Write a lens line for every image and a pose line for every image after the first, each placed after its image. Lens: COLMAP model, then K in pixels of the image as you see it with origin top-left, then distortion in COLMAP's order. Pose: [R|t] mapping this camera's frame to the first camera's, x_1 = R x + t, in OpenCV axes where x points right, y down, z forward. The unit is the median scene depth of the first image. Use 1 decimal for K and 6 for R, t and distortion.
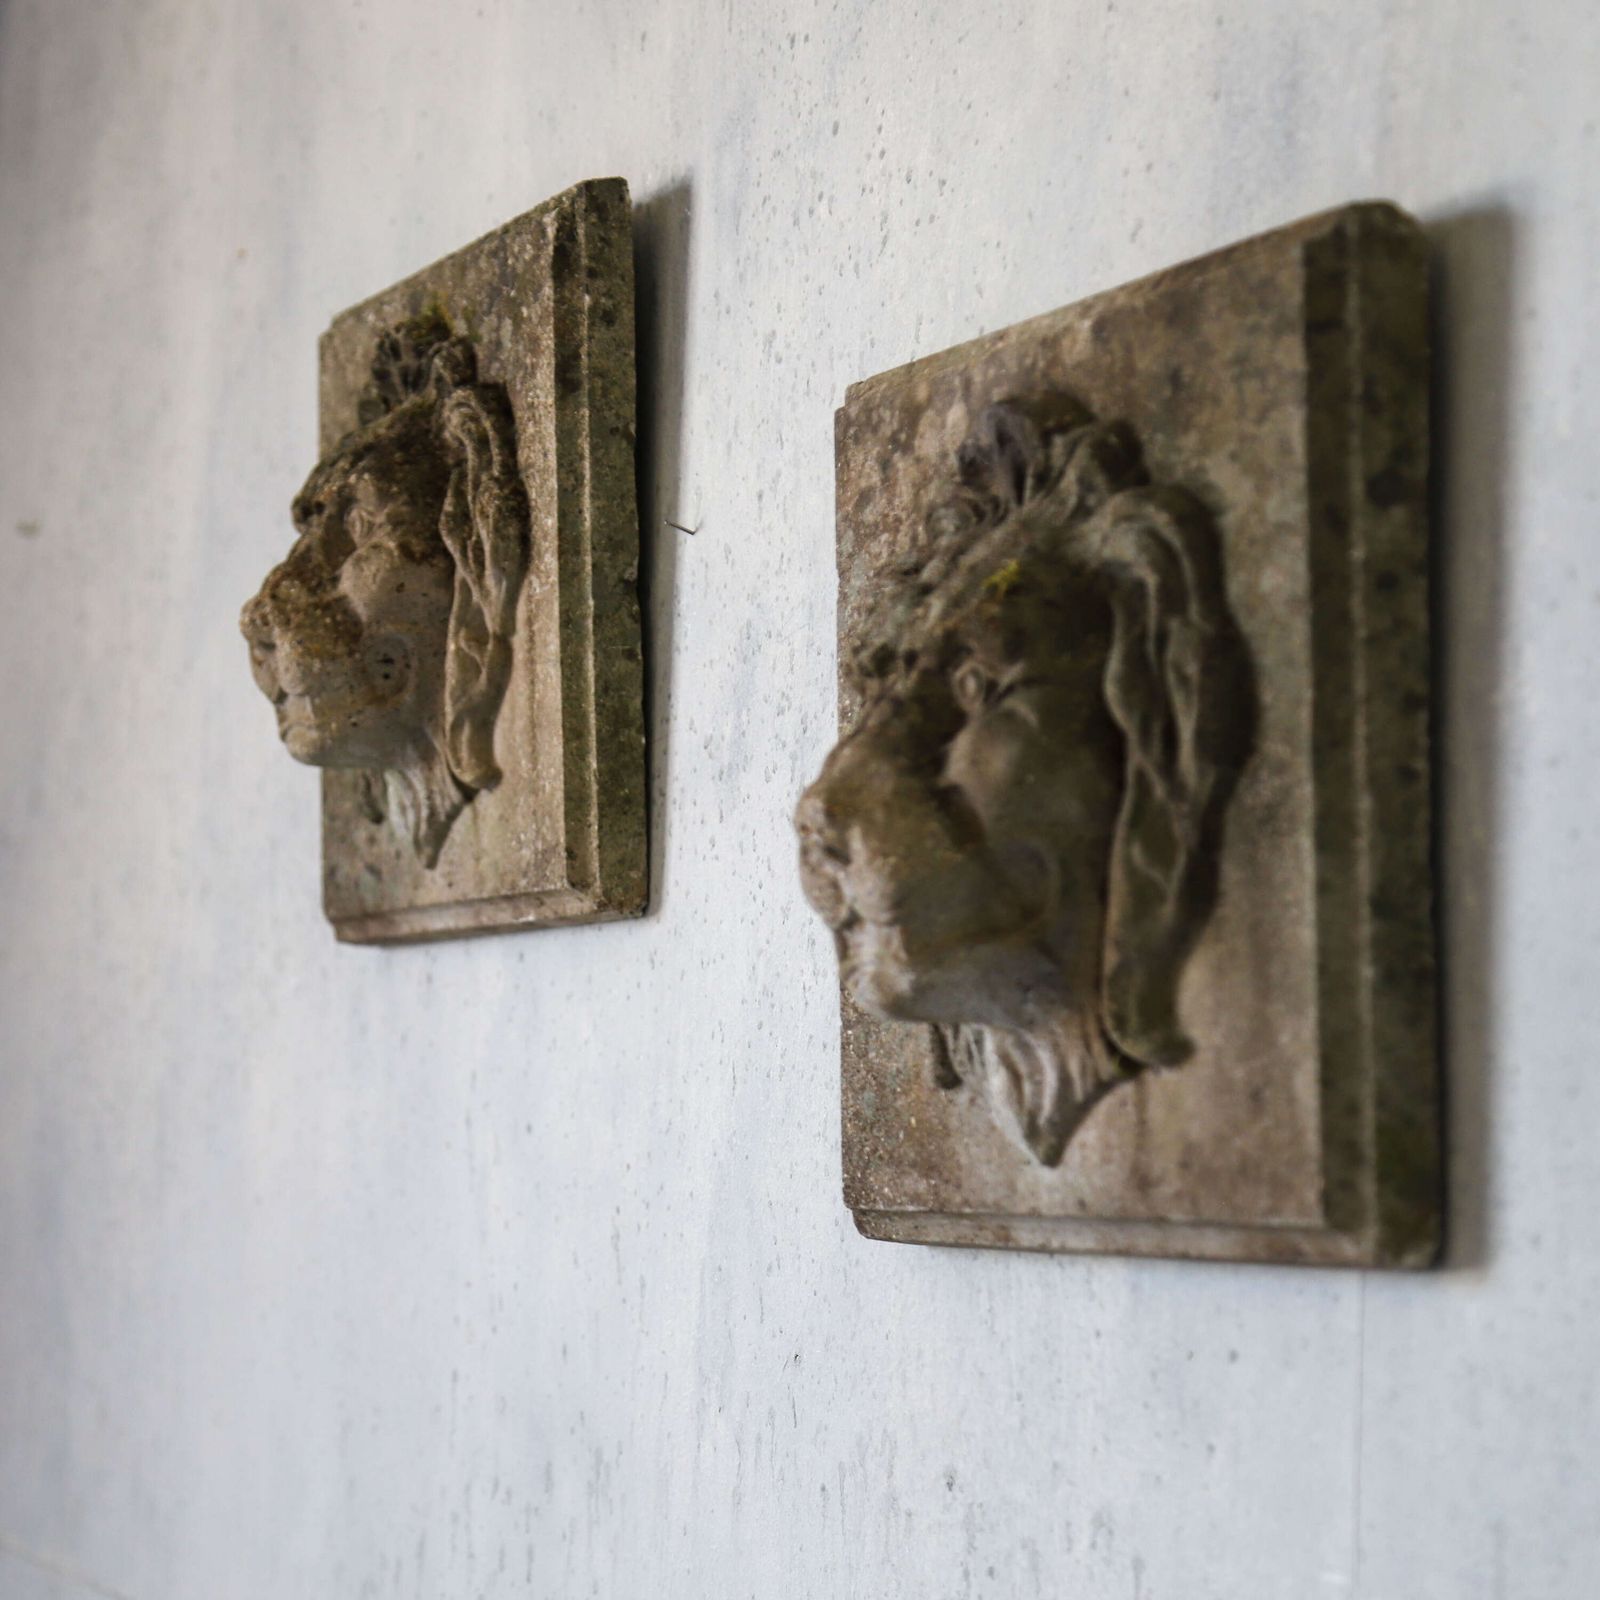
lens RADIAL K [[3892.5, 0, 517.0], [0, 3892.5, 837.3], [0, 0, 1]] dist [0.169512, -0.198599]
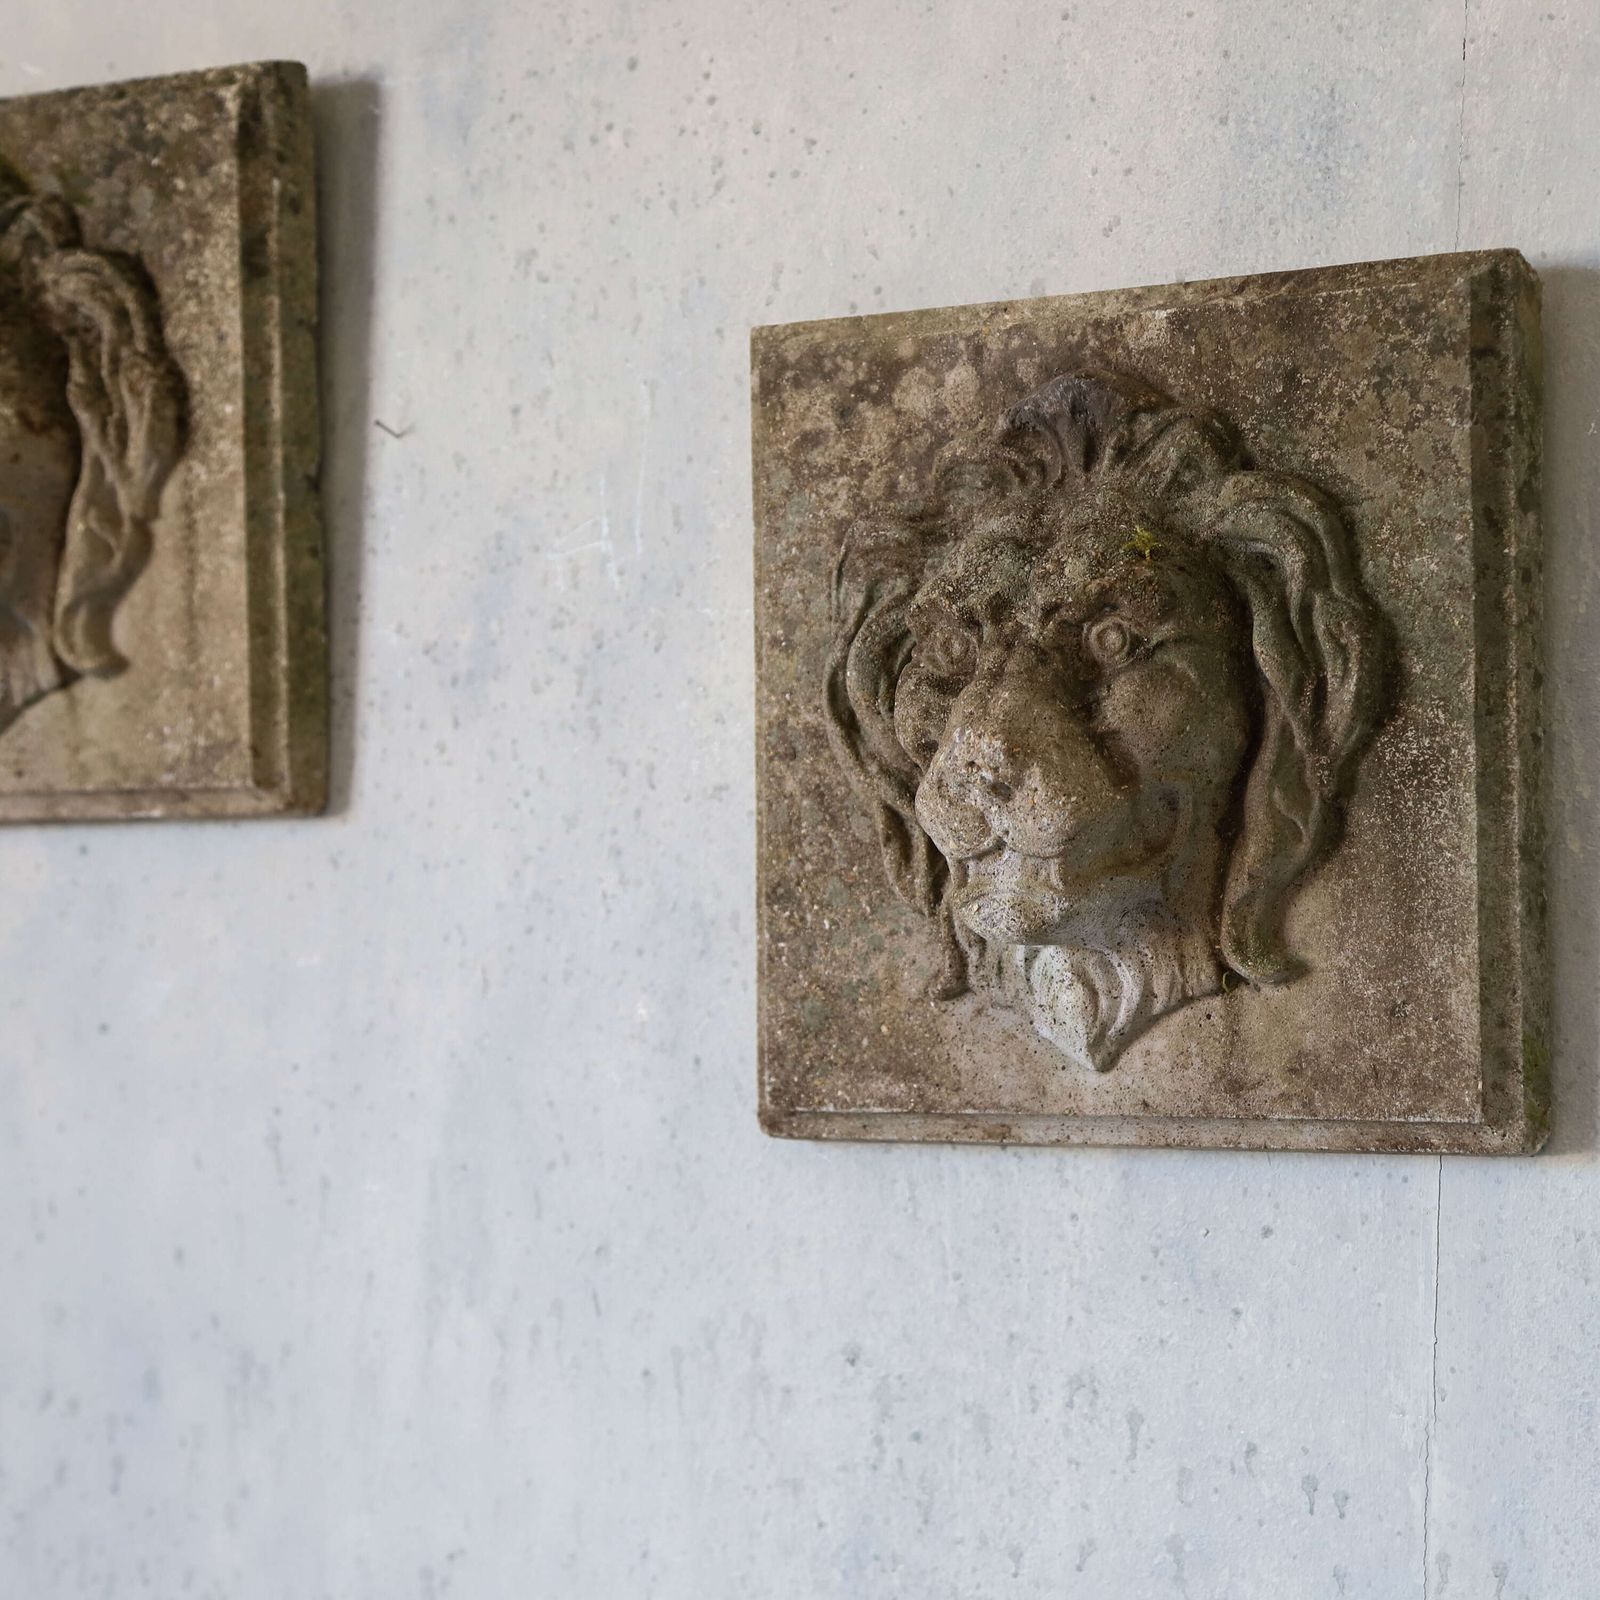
lens RADIAL K [[3524.1, 0, 1059.2], [0, 3524.1, 827.6], [0, 0, 1]] dist [0.119169, 0.268419]
pose [[0.785228, 0.010892, 0.619111, -0.418585], [-0.038078, 0.998802, 0.030722, -0.013079], [-0.618035, -0.047698, 0.784702, 0.189611]]
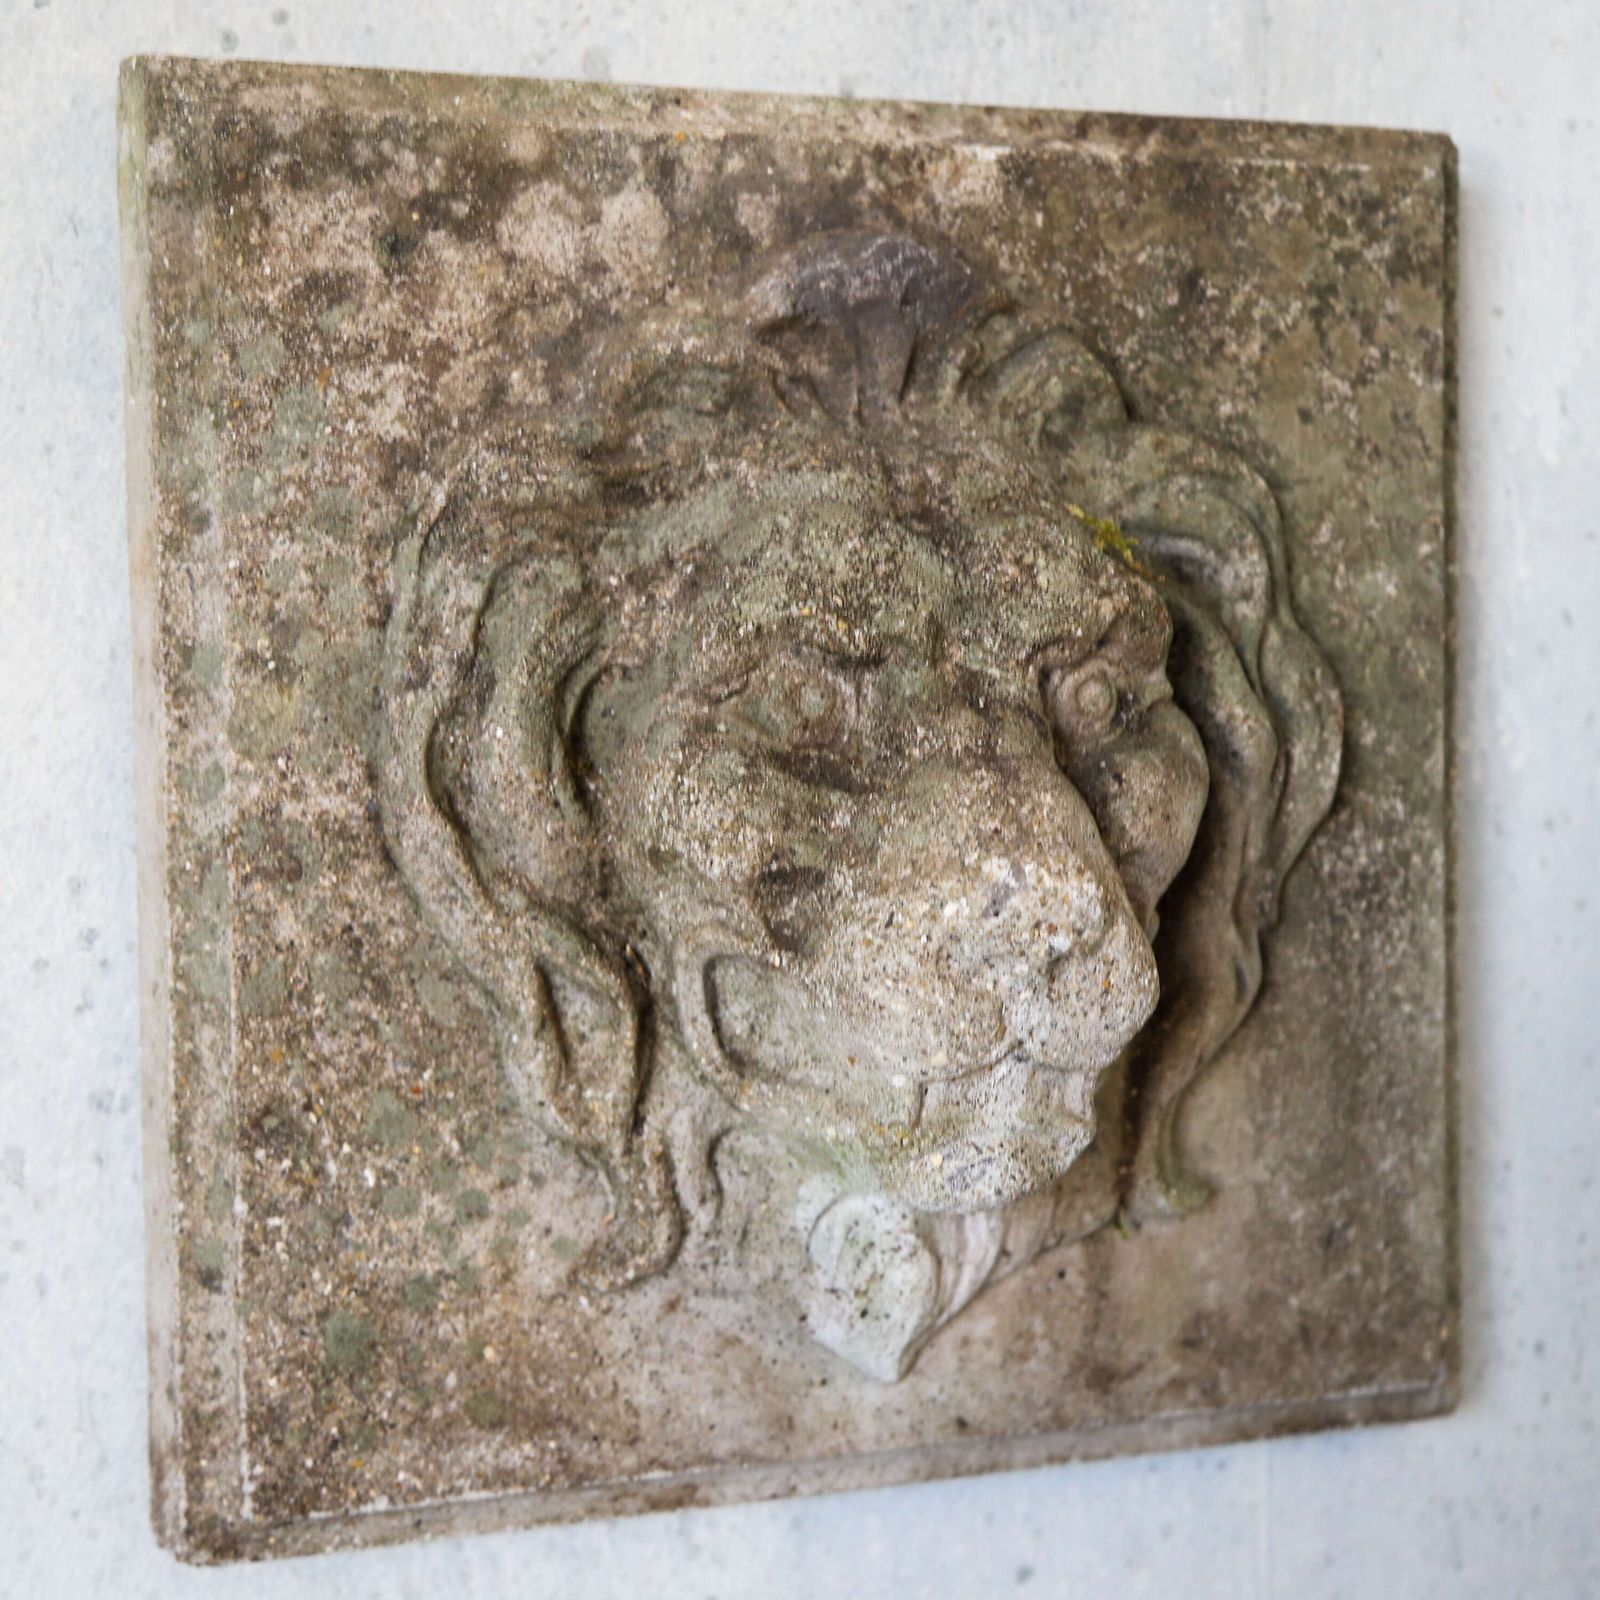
lens RADIAL K [[3180.2, 0, 879.4], [0, 3180.2, 833.5], [0, 0, 1]] dist [0.013896, 0.066130]
pose [[0.023922, -0.051516, 0.998386, -0.351966], [-0.060811, 0.996747, 0.052888, -0.034600], [-0.997863, -0.061978, 0.020711, 0.843955]]
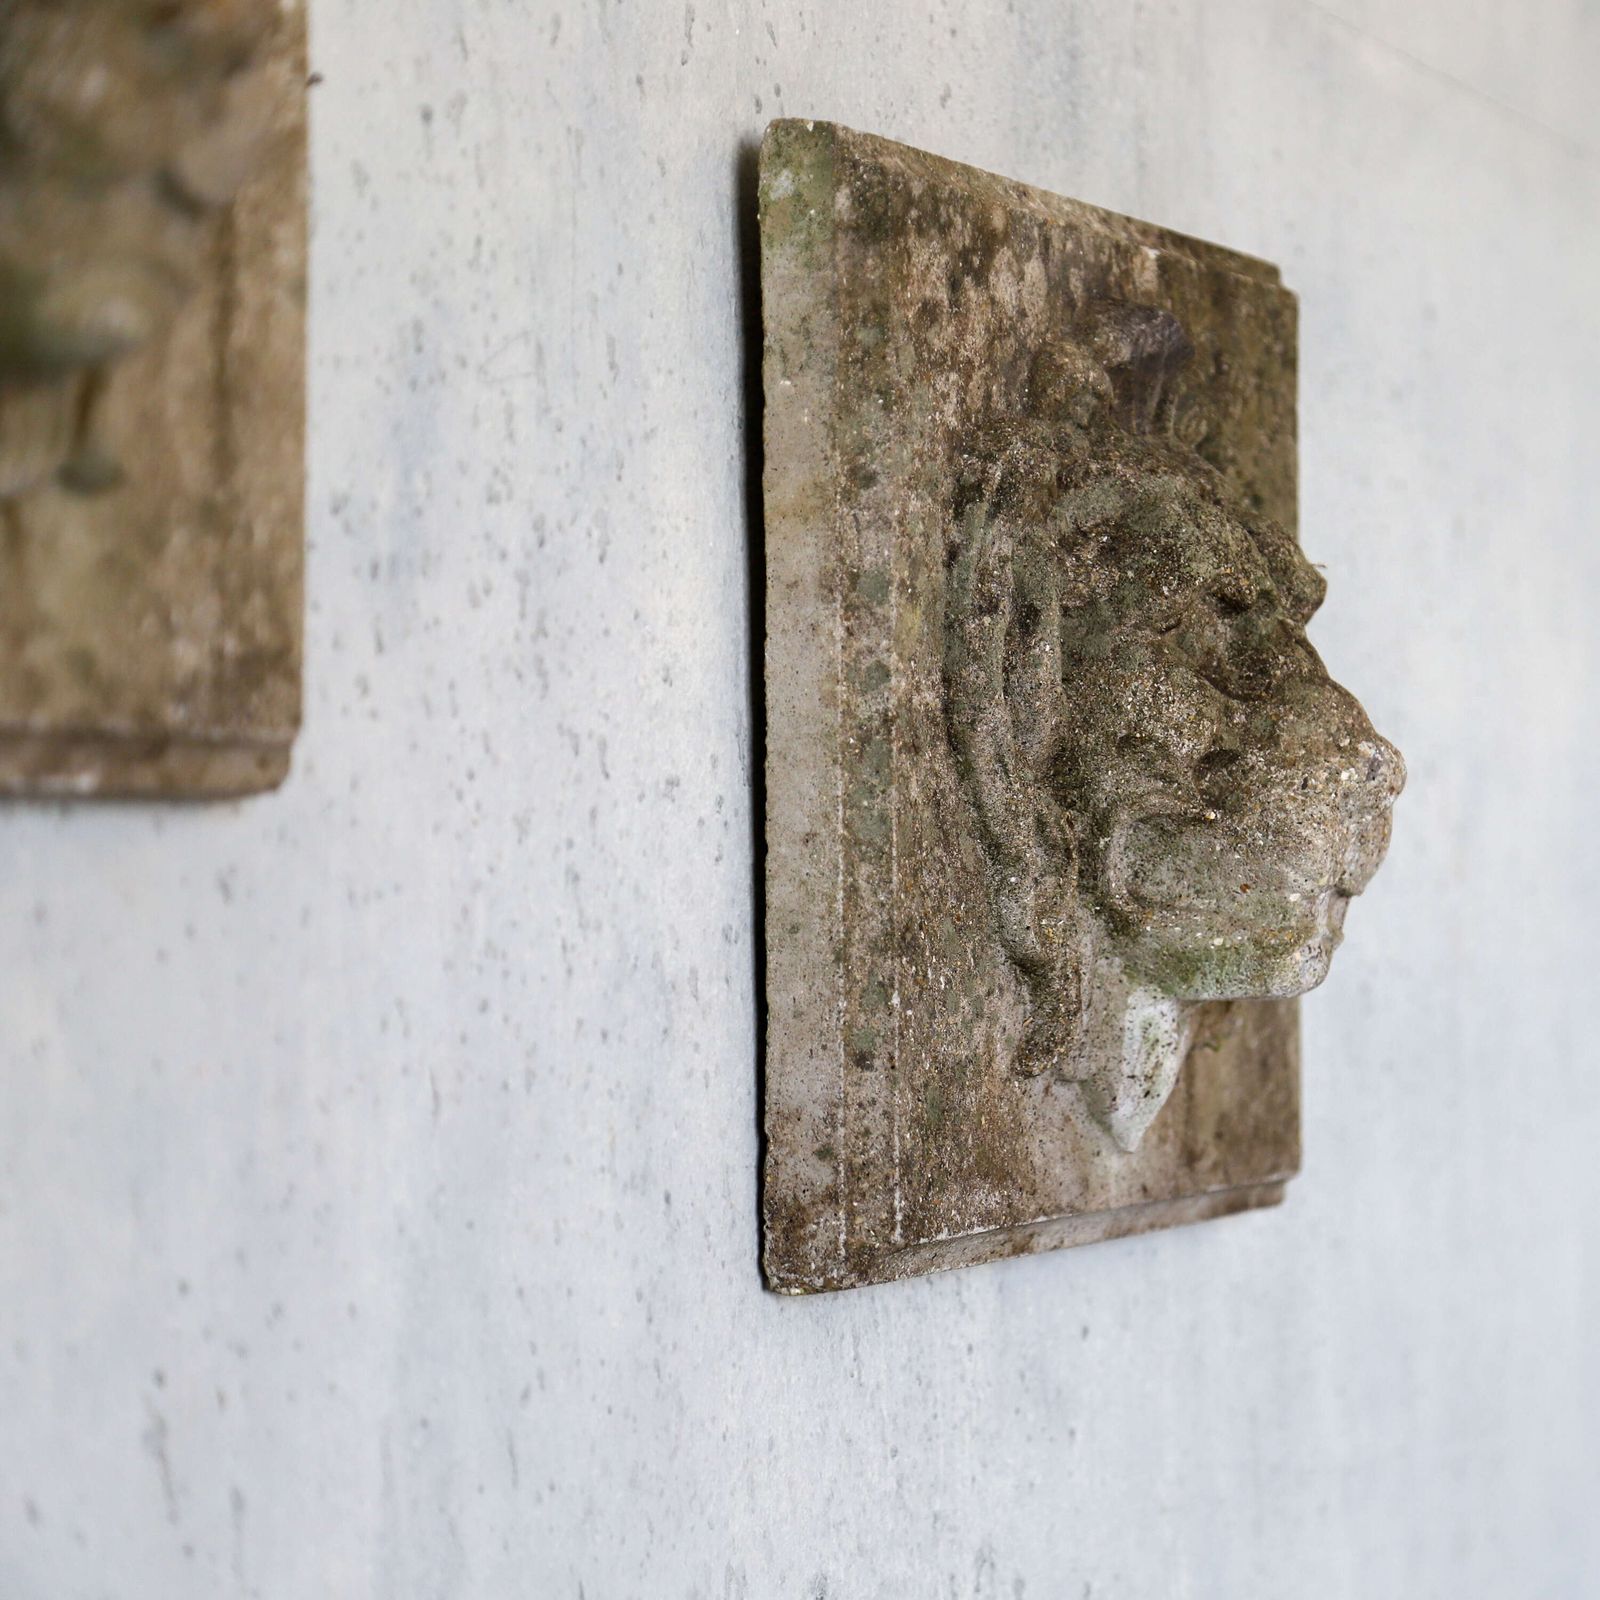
lens RADIAL K [[4446.5, 0, 1185.4], [0, 4446.5, 833.6], [0, 0, 1]] dist [0.265549, -0.184642]
pose [[-0.675869, 0.013752, 0.736894, -0.546859], [-0.045382, 0.997152, -0.060233, 0.060582], [-0.735624, -0.074151, -0.673320, 1.439469]]
